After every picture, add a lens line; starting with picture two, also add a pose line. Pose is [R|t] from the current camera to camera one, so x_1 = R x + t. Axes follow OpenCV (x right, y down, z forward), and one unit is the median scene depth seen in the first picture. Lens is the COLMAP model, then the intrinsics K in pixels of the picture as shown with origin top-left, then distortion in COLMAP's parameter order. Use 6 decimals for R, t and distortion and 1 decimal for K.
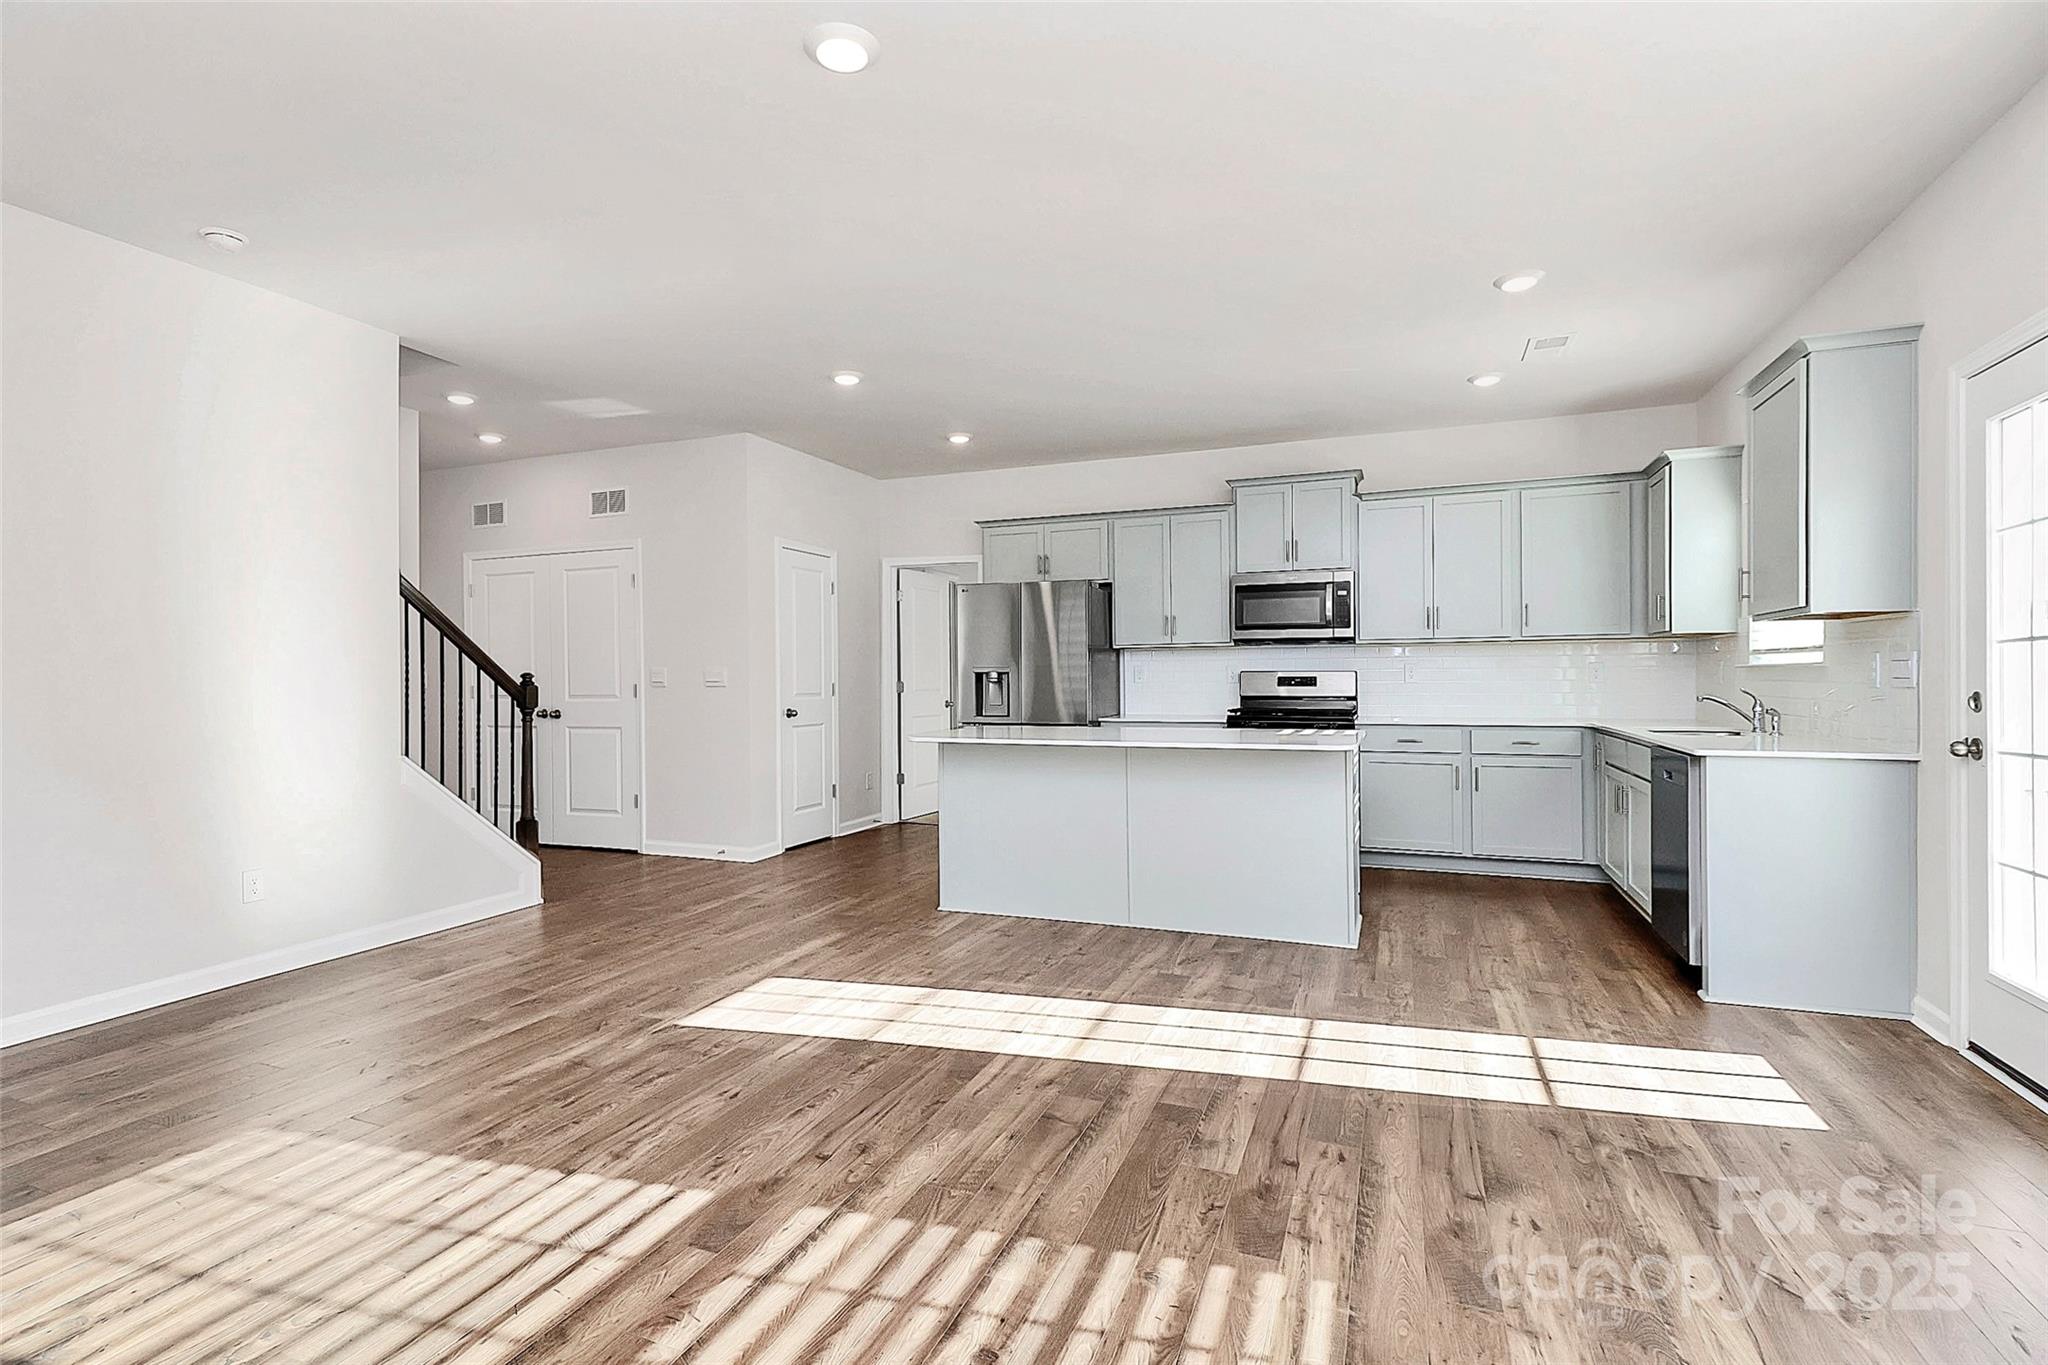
lens RADIAL K [[970.2, 0, 1027.3], [0, 970.2, 676.8], [0, 0, 1]] dist [0.006777, -0.009495]
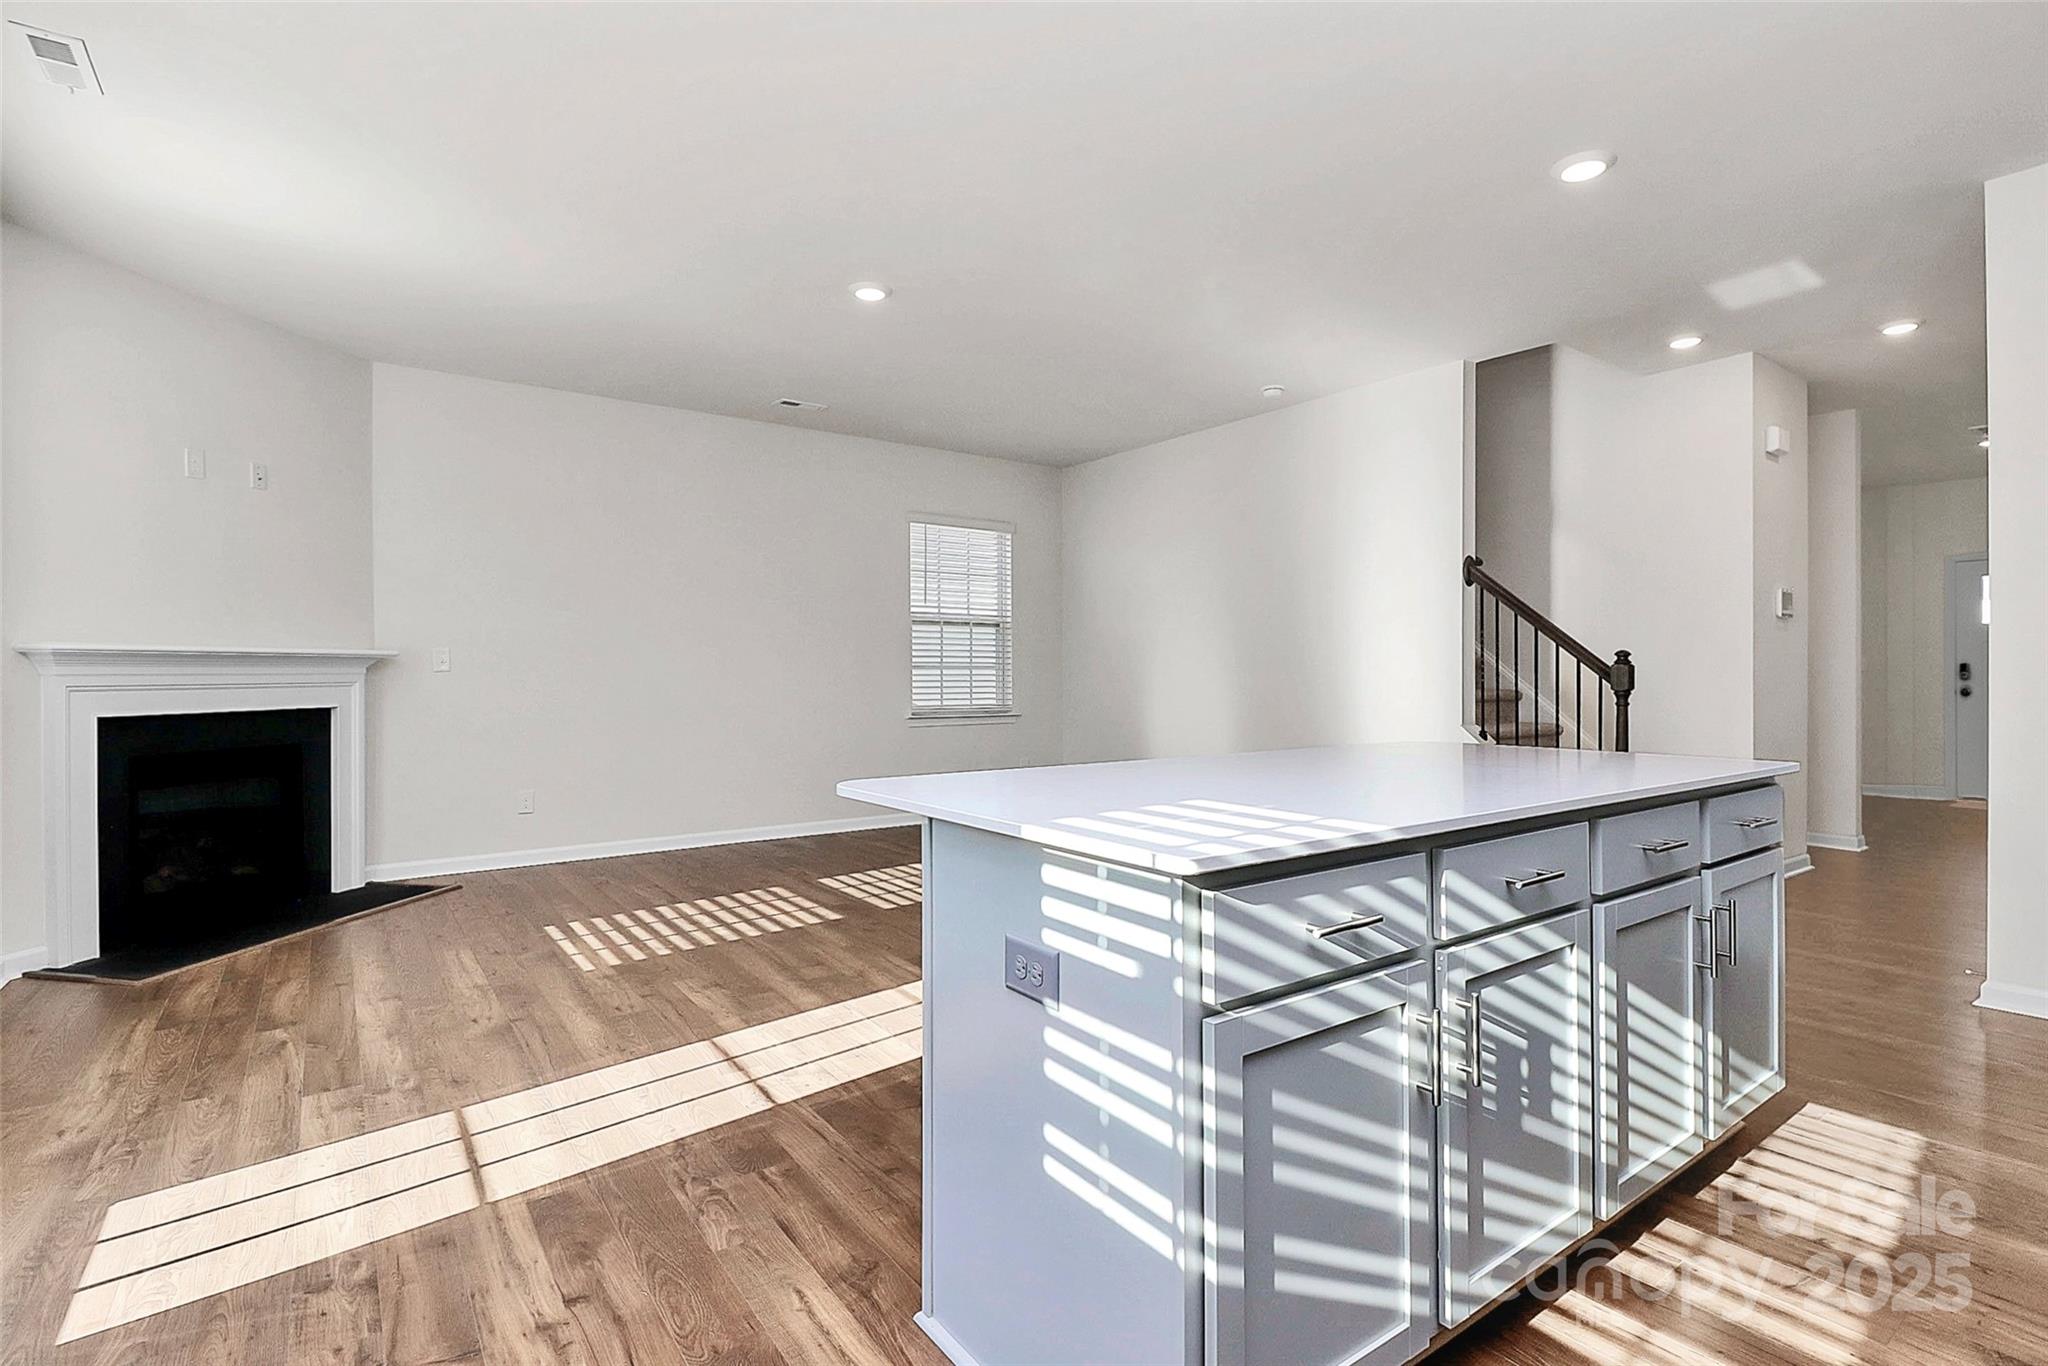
lens RADIAL K [[952.0, 0, 1020.6], [0, 952.0, 685.9], [0, 0, 1]] dist [0.001532, -0.011126]
pose [[-0.545026, 0.018526, -0.838215, 0.752041], [0.005361, 0.999812, 0.018612, 0.011527], [0.838402, 0.005651, -0.545023, 1.466258]]
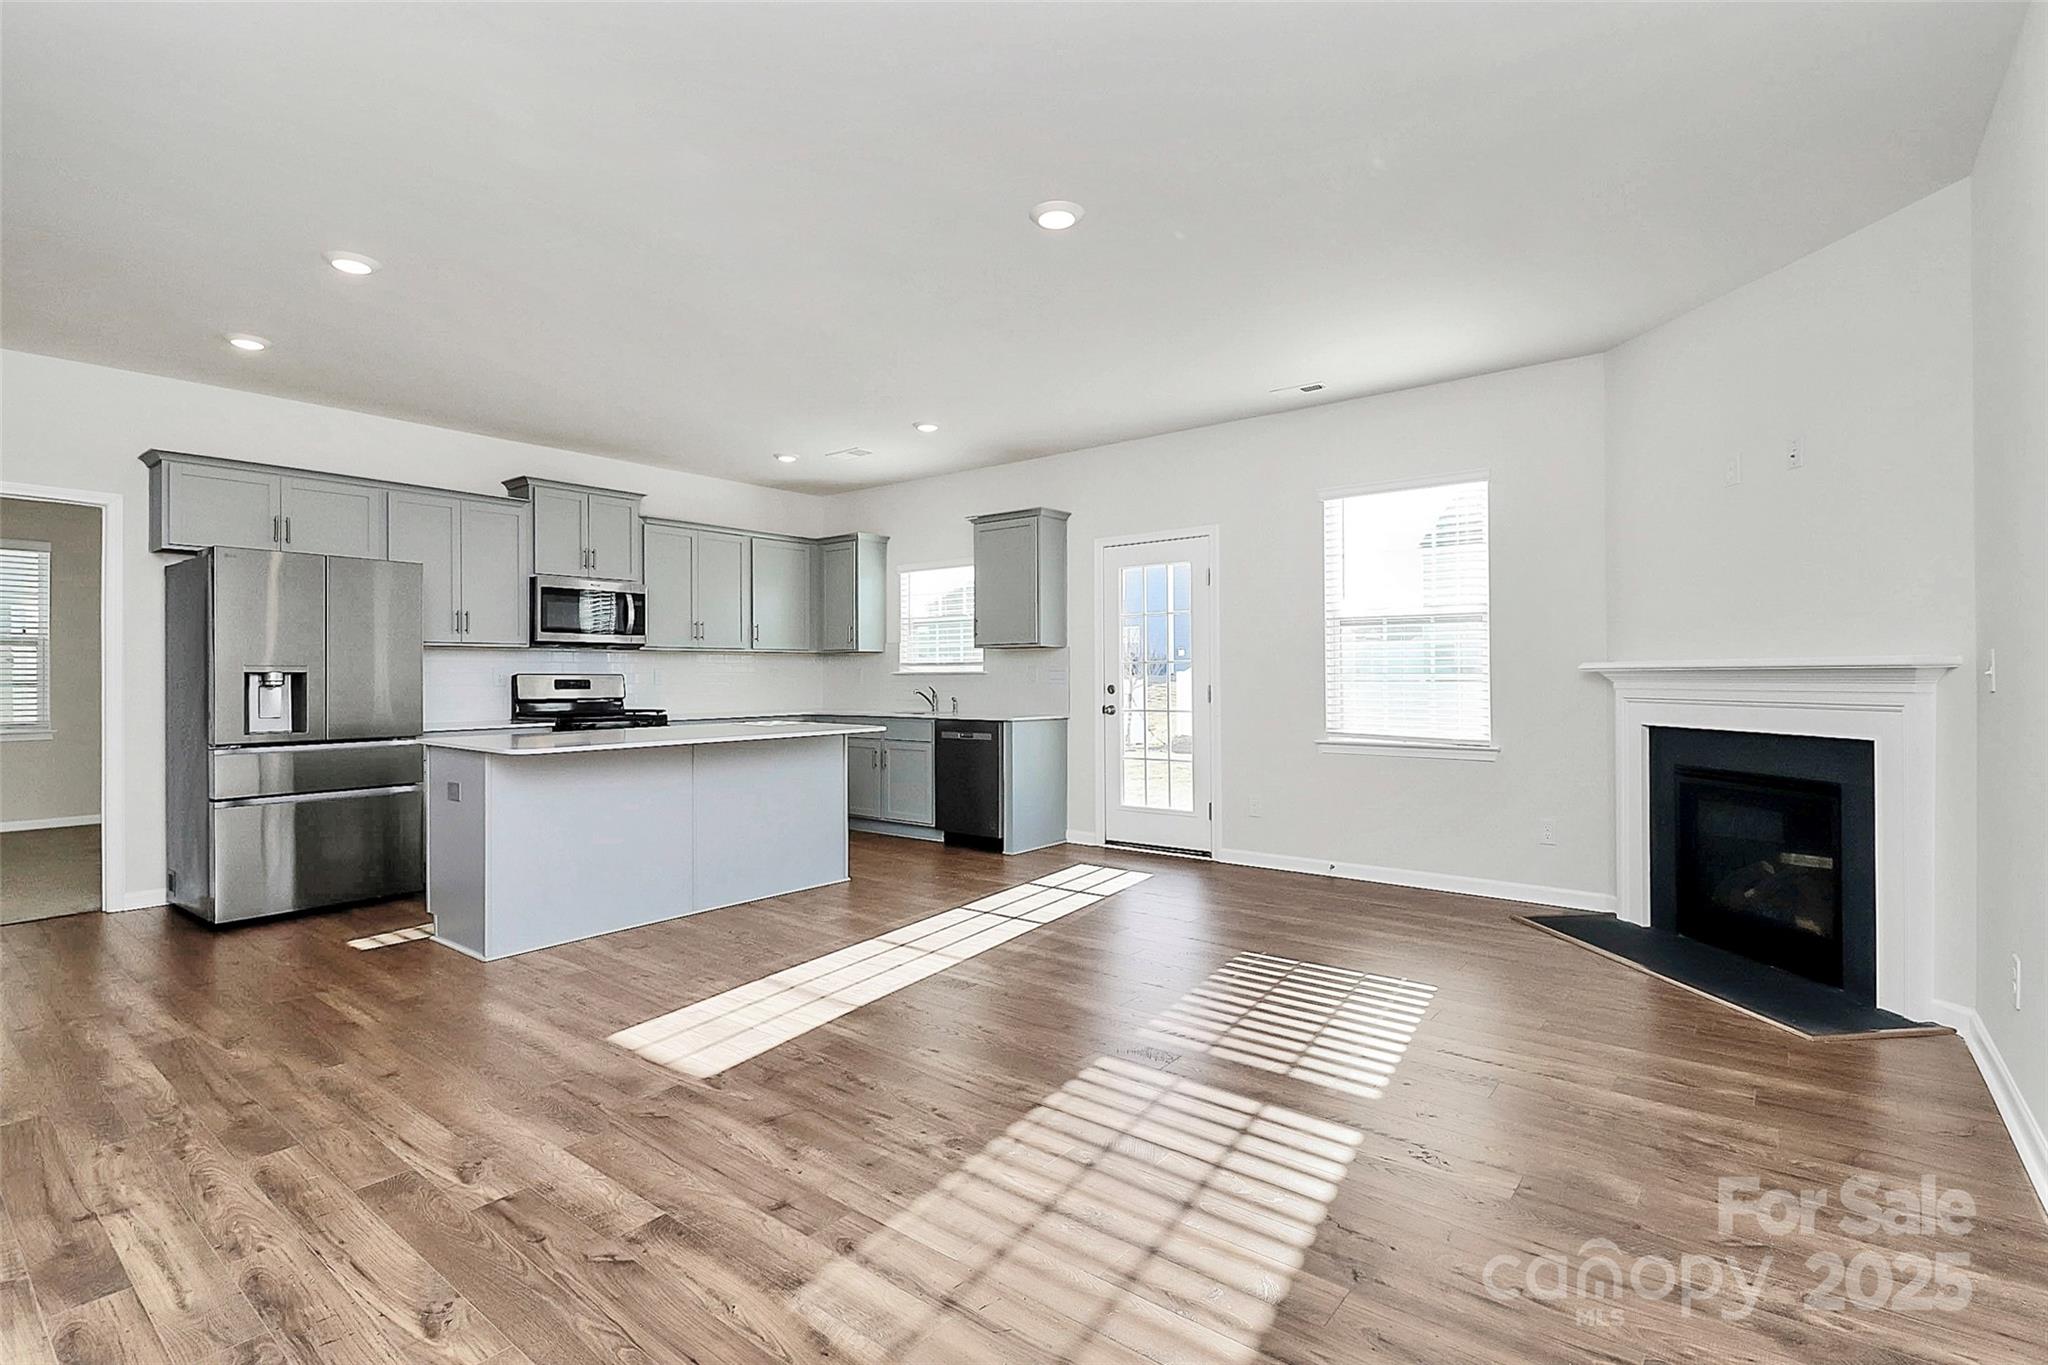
lens RADIAL K [[957.6, 0, 1017.0], [0, 957.6, 678.9], [0, 0, 1]] dist [0.027730, -0.000087]
pose [[0.294651, 0.003569, 0.955598, -1.024661], [-0.000184, 0.999993, -0.003678, 0.005262], [-0.955605, 0.000908, 0.294650, 0.447593]]
